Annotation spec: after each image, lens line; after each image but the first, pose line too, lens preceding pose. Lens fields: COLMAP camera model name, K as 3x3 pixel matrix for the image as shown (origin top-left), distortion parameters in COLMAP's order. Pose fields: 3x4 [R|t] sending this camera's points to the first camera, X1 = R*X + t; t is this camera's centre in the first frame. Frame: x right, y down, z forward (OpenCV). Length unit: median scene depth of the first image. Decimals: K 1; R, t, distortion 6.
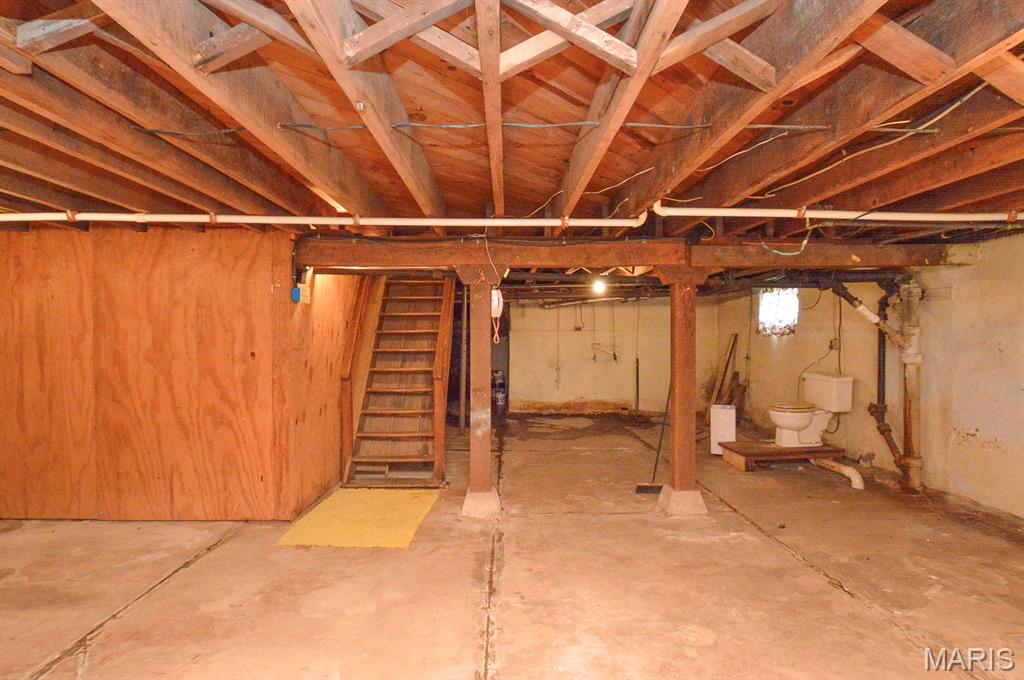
lens RADIAL K [[546.0, 0, 515.4], [0, 546.0, 344.9], [0, 0, 1]] dist [0.024325, -0.029369]
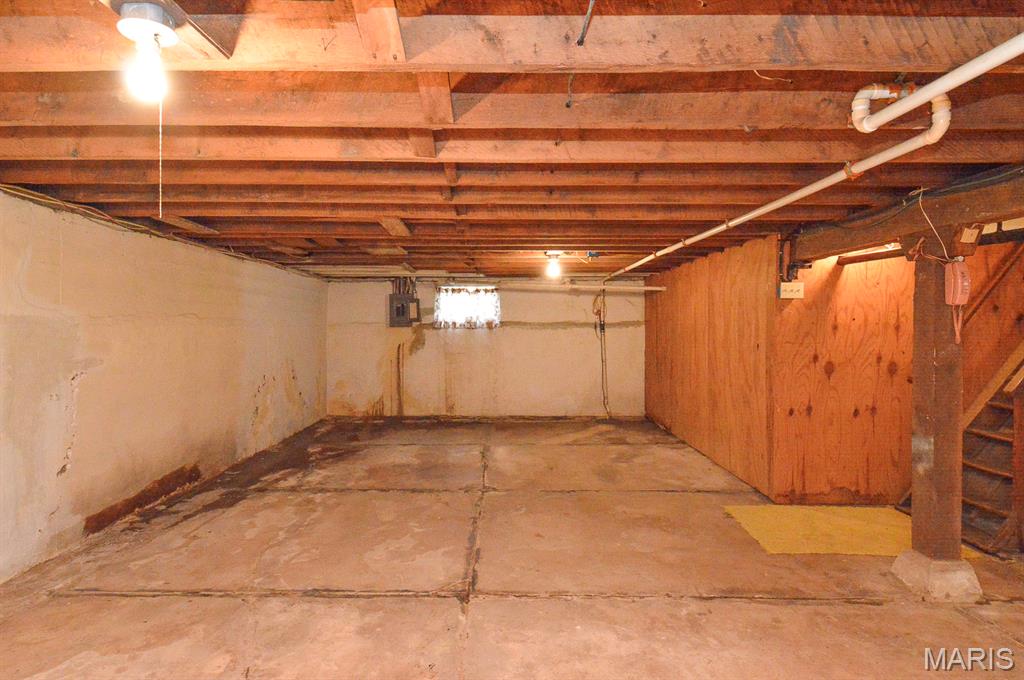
lens RADIAL K [[546.0, 0, 515.4], [0, 546.0, 344.9], [0, 0, 1]] dist [0.024325, -0.029369]
pose [[-0.031519, 0.020481, -0.999293, 0.778651], [-0.021640, 0.999542, 0.021169, -0.003738], [0.999269, 0.022292, -0.031062, 0.587327]]
